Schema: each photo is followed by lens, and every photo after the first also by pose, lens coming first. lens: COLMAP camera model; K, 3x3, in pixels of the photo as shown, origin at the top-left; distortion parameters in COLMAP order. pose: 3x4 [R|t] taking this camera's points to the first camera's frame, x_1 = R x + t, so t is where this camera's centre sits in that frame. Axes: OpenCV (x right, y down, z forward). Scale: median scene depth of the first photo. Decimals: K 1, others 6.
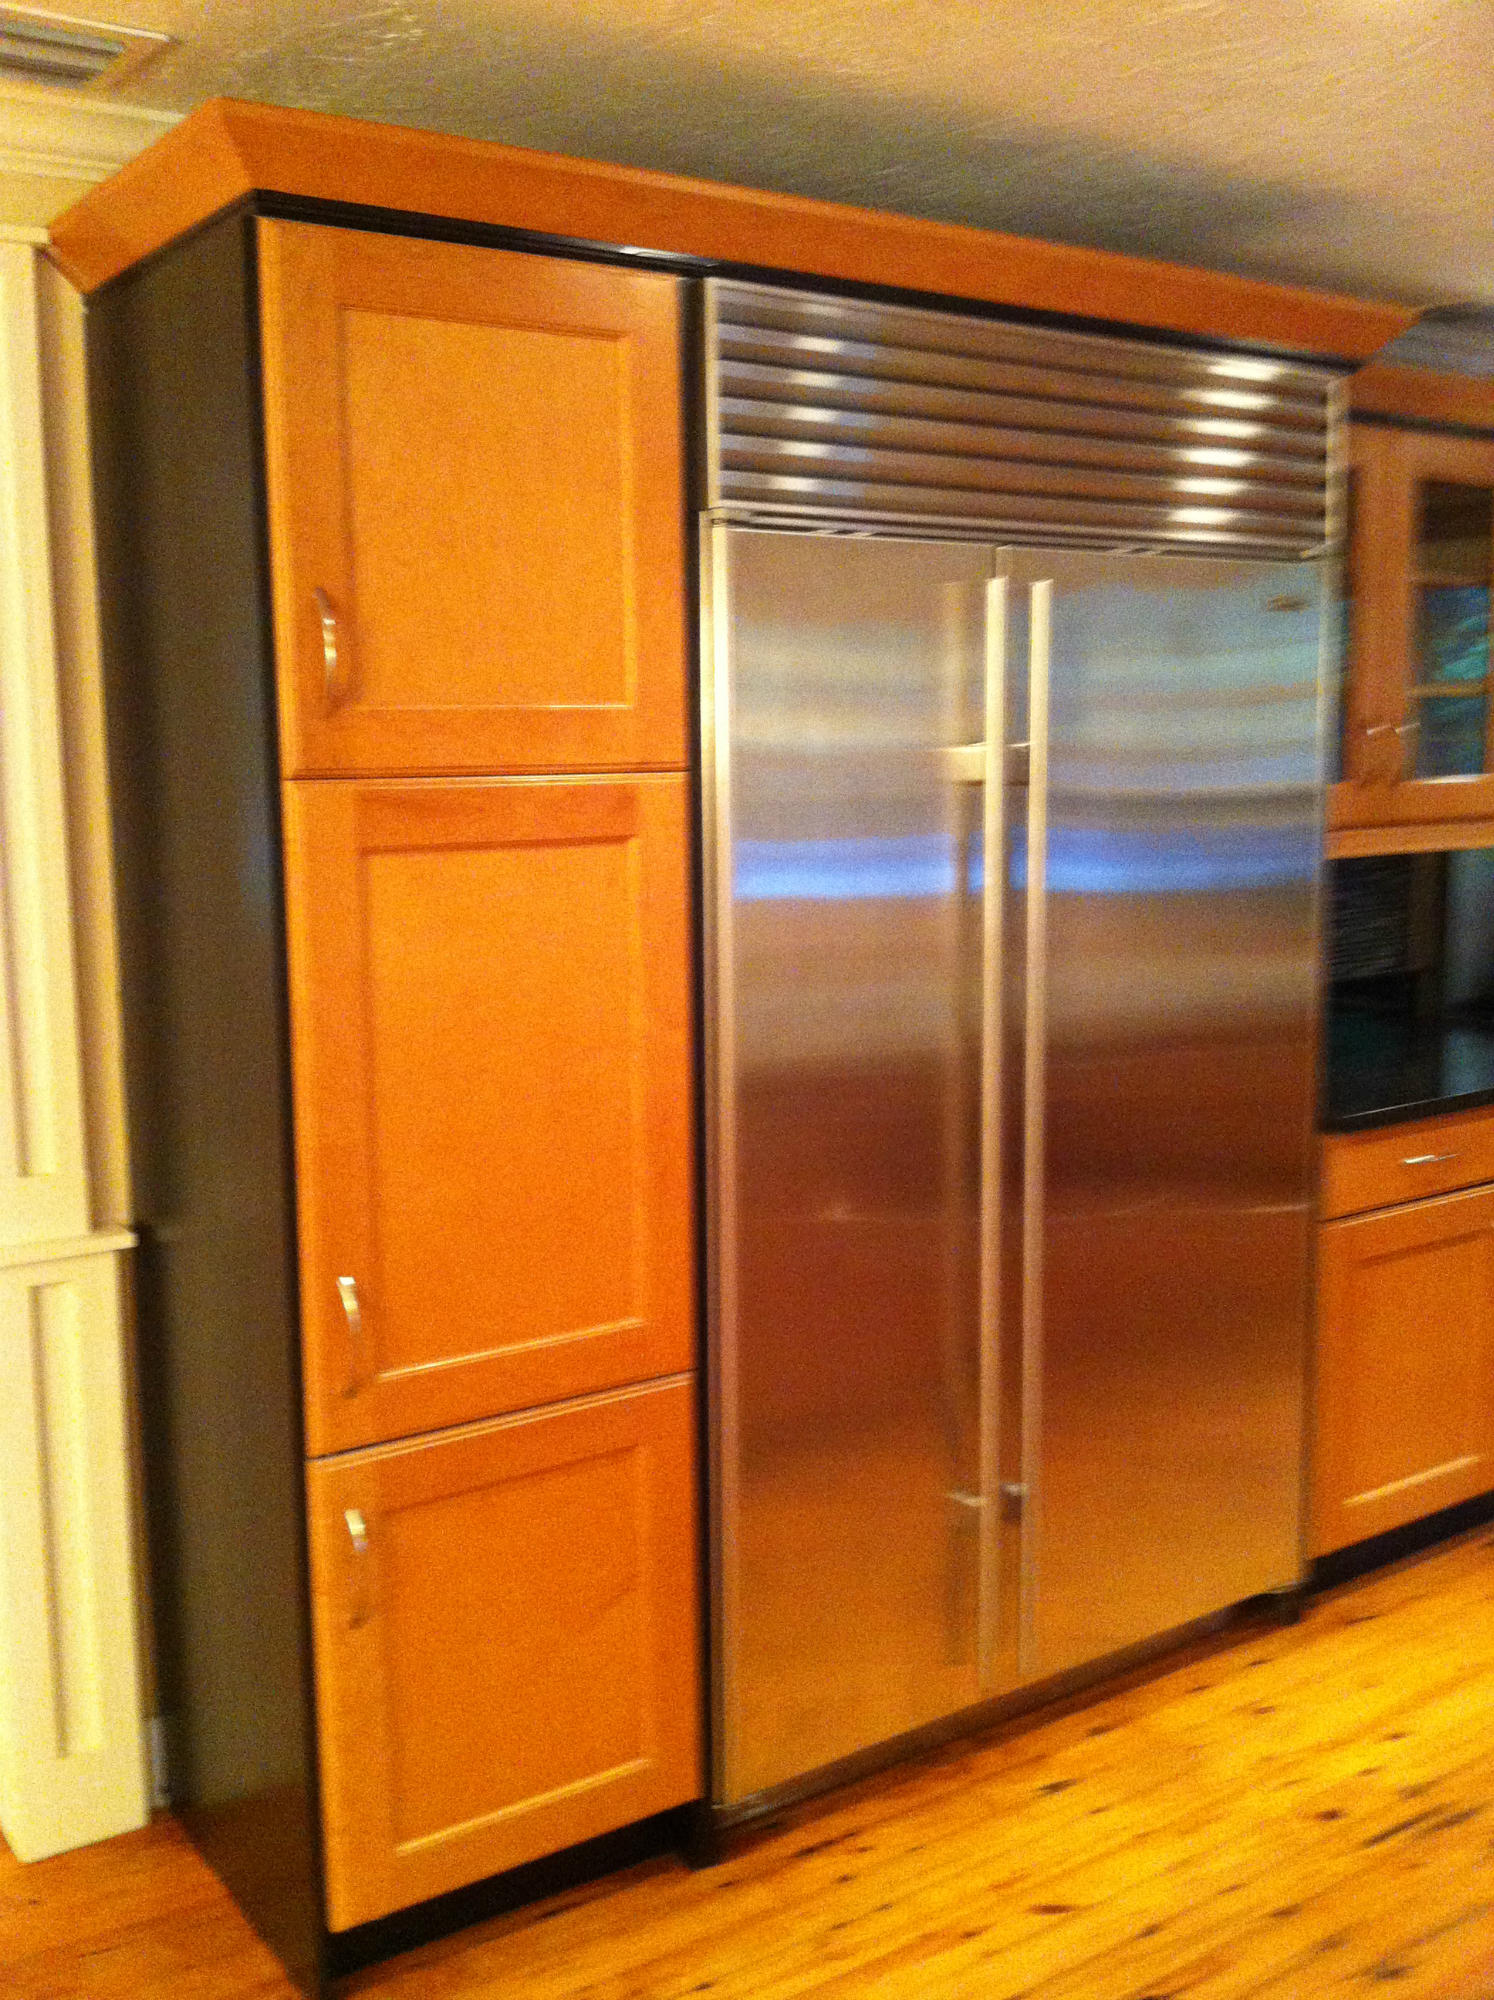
lens RADIAL K [[2012.0, 0, 790.4], [0, 2012.0, 1007.7], [0, 0, 1]] dist [0.100674, -0.009022]
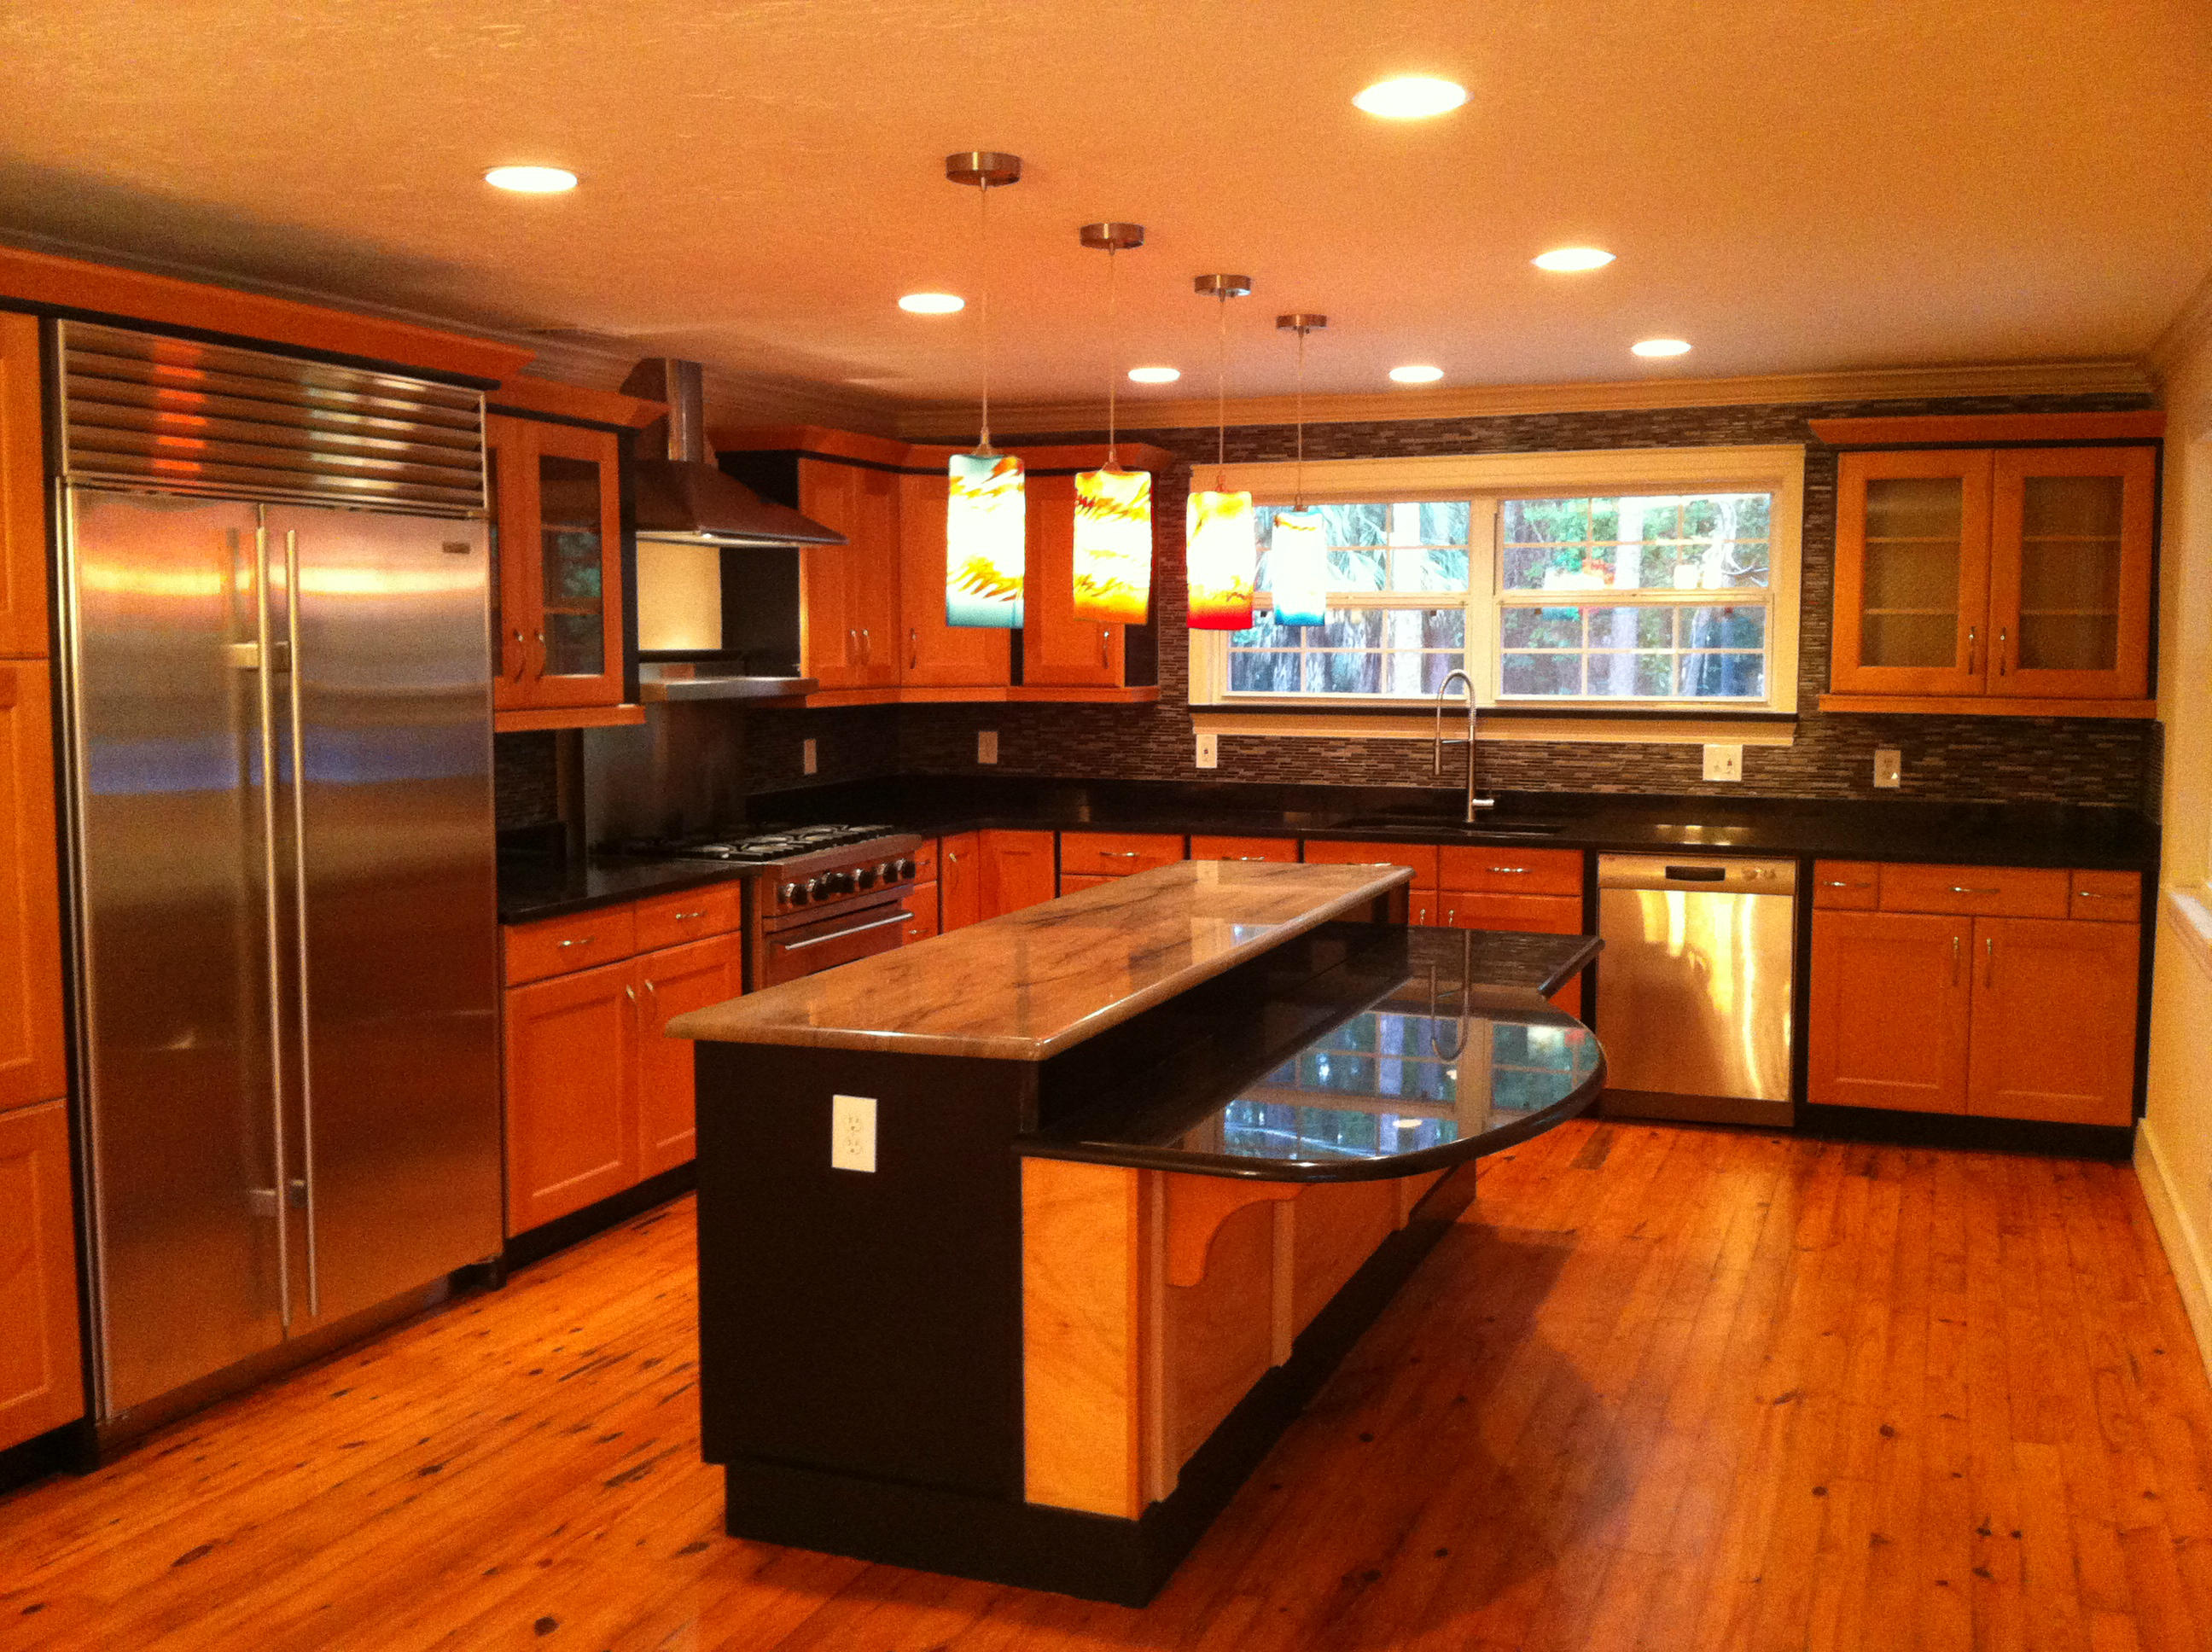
lens RADIAL K [[2207.9, 0, 1107.3], [0, 2207.9, 831.7], [0, 0, 1]] dist [0.134316, -0.436838]
pose [[0.851140, -0.038642, 0.523515, -0.195496], [0.067342, 0.997084, -0.035888, 0.086541], [-0.520602, 0.065800, 0.851260, -0.556493]]
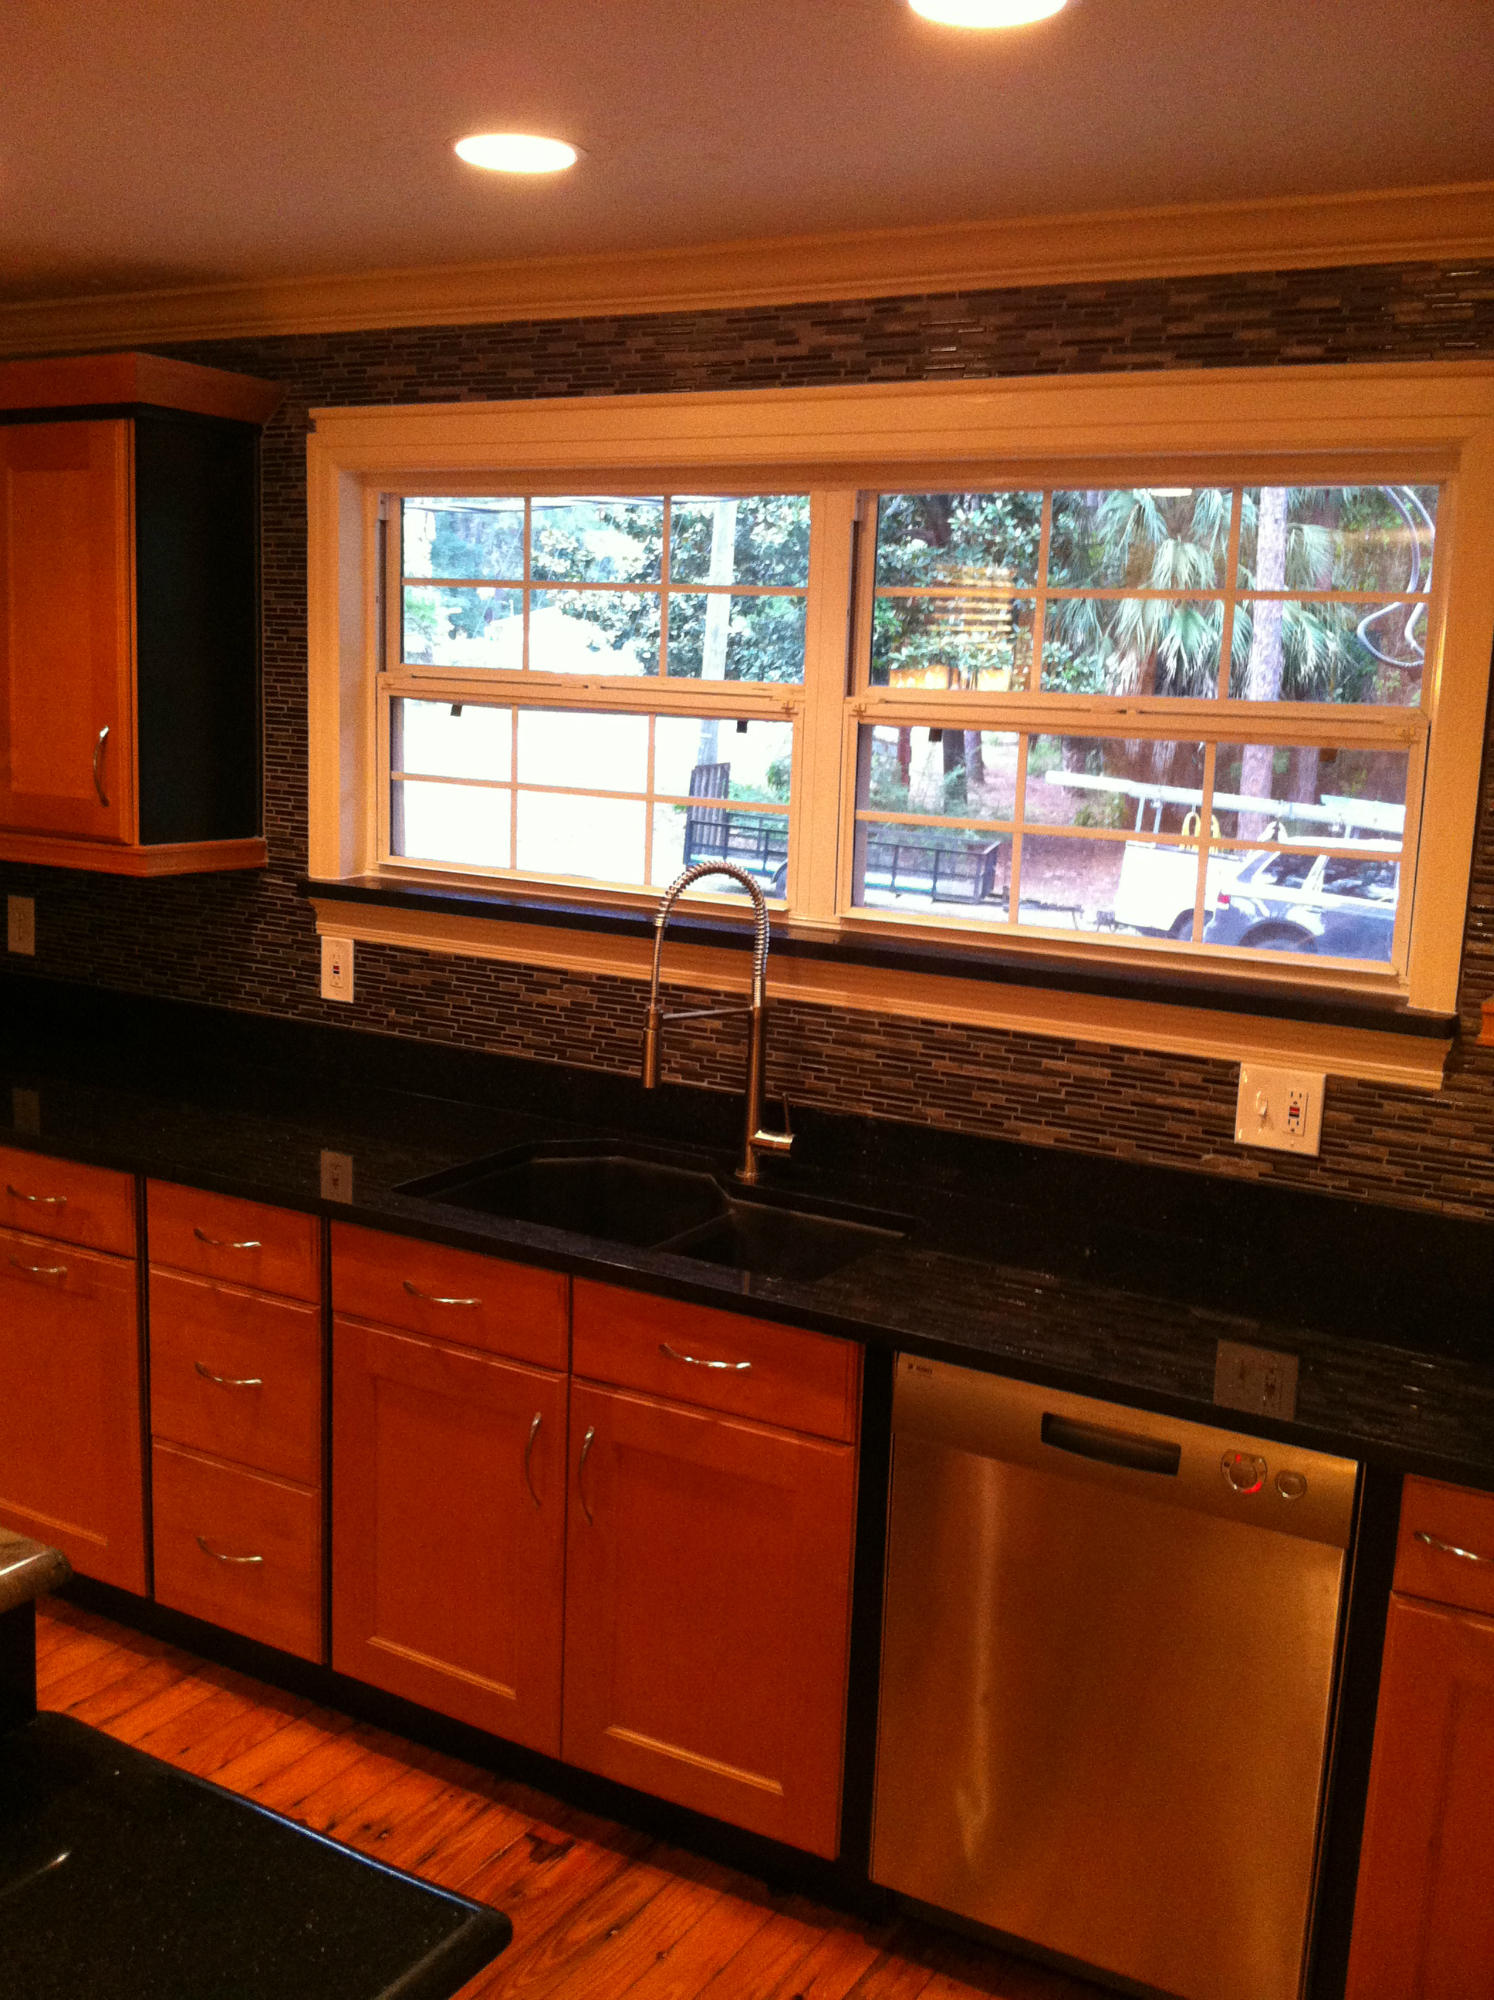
lens RADIAL K [[1953.5, 0, 747.0], [0, 1953.5, 1000.0], [0, 0, 1]] dist [0.129252, -0.444791]
pose [[0.925677, -0.025221, 0.377473, 0.993780], [0.011326, 0.999176, 0.038984, -0.110143], [-0.378145, -0.031811, 0.925199, 0.334522]]
